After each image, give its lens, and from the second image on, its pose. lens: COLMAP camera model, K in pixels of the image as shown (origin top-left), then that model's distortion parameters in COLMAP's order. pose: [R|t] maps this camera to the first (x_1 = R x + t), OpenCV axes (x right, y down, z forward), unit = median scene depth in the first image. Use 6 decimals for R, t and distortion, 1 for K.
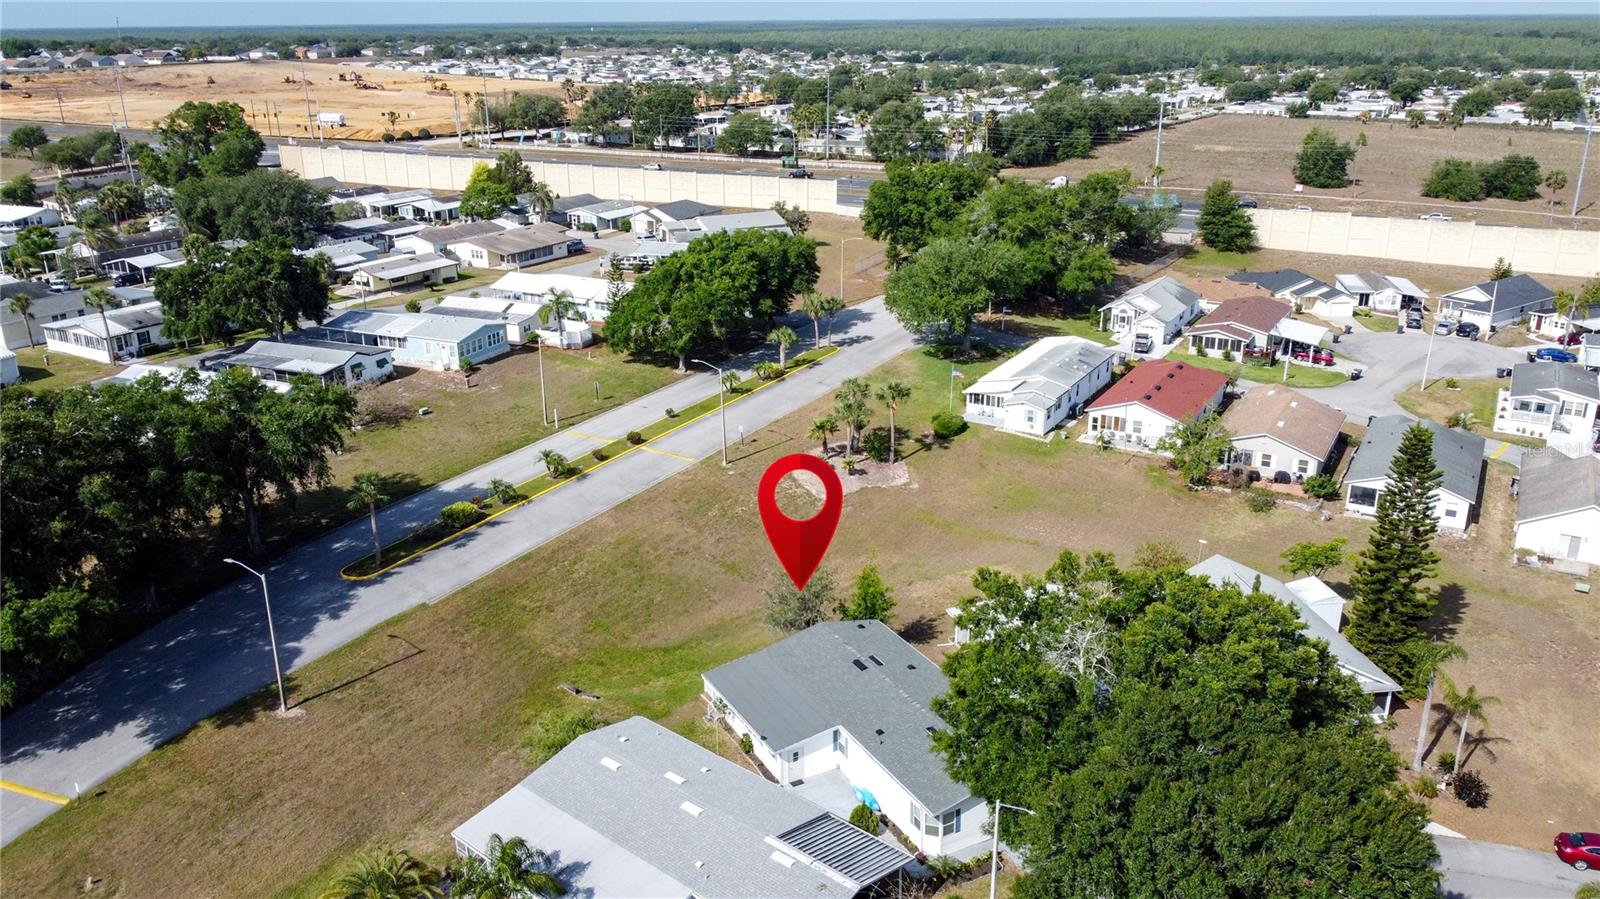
lens RADIAL K [[1213.3, 0, 800.0], [0, 1213.3, 449.5], [0, 0, 1]] dist [0.009995, -0.013794]
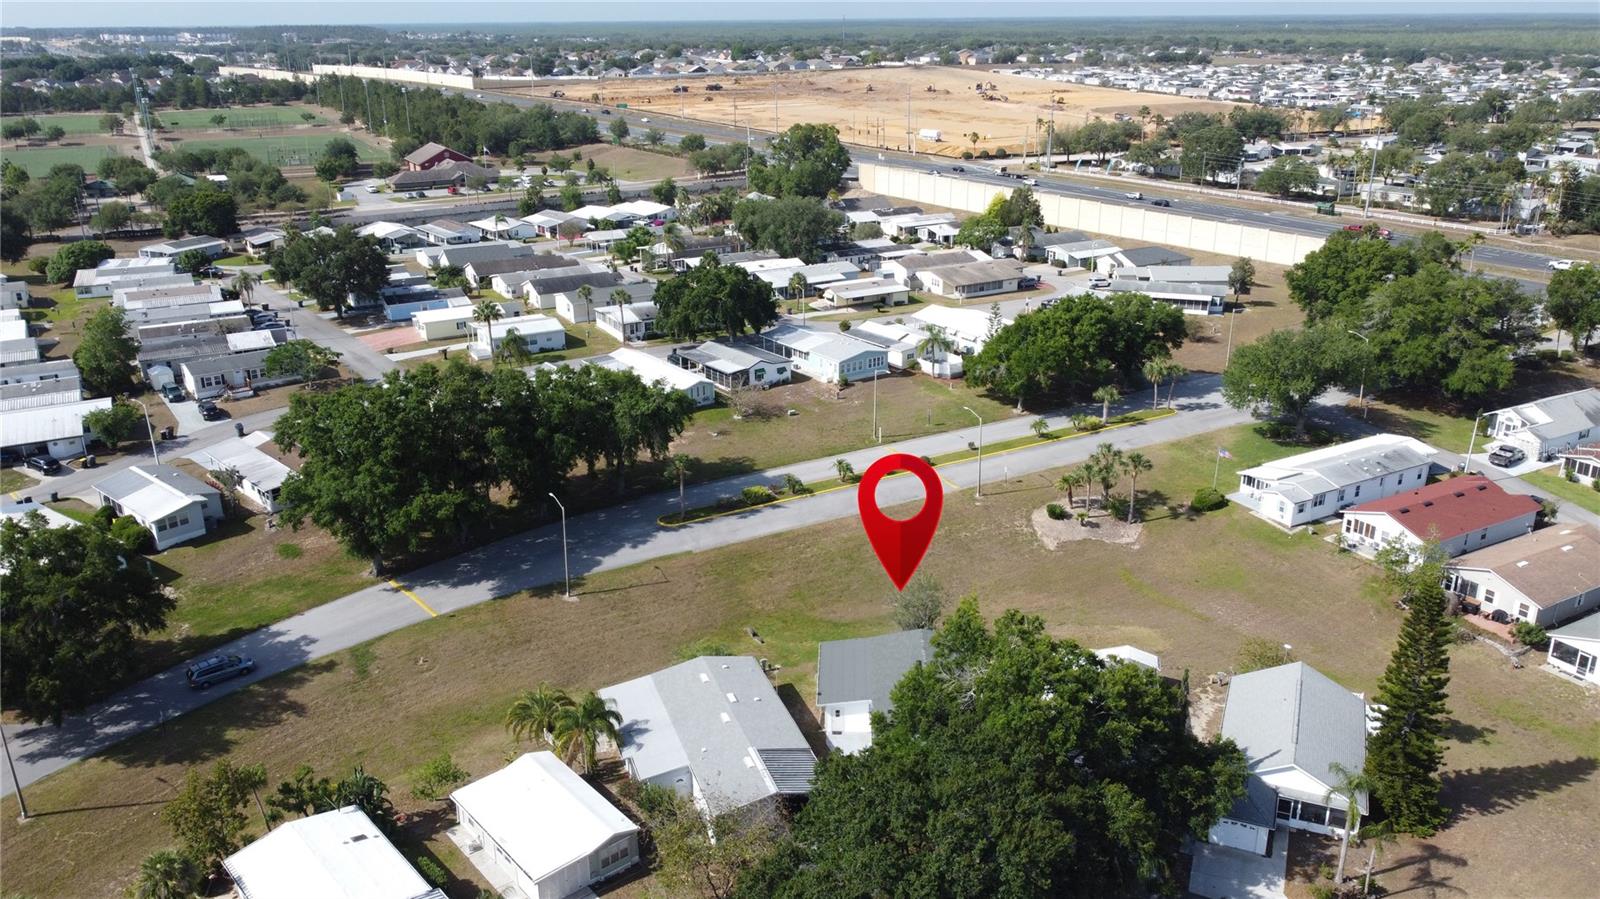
lens RADIAL K [[1213.3, 0, 800.0], [0, 1213.3, 449.5], [0, 0, 1]] dist [0.009995, -0.013794]
pose [[0.861584, 0.171862, -0.477636, 0.289590], [-0.168692, 0.984404, 0.049911, -0.052249], [0.478765, 0.037571, 0.877139, -0.120662]]
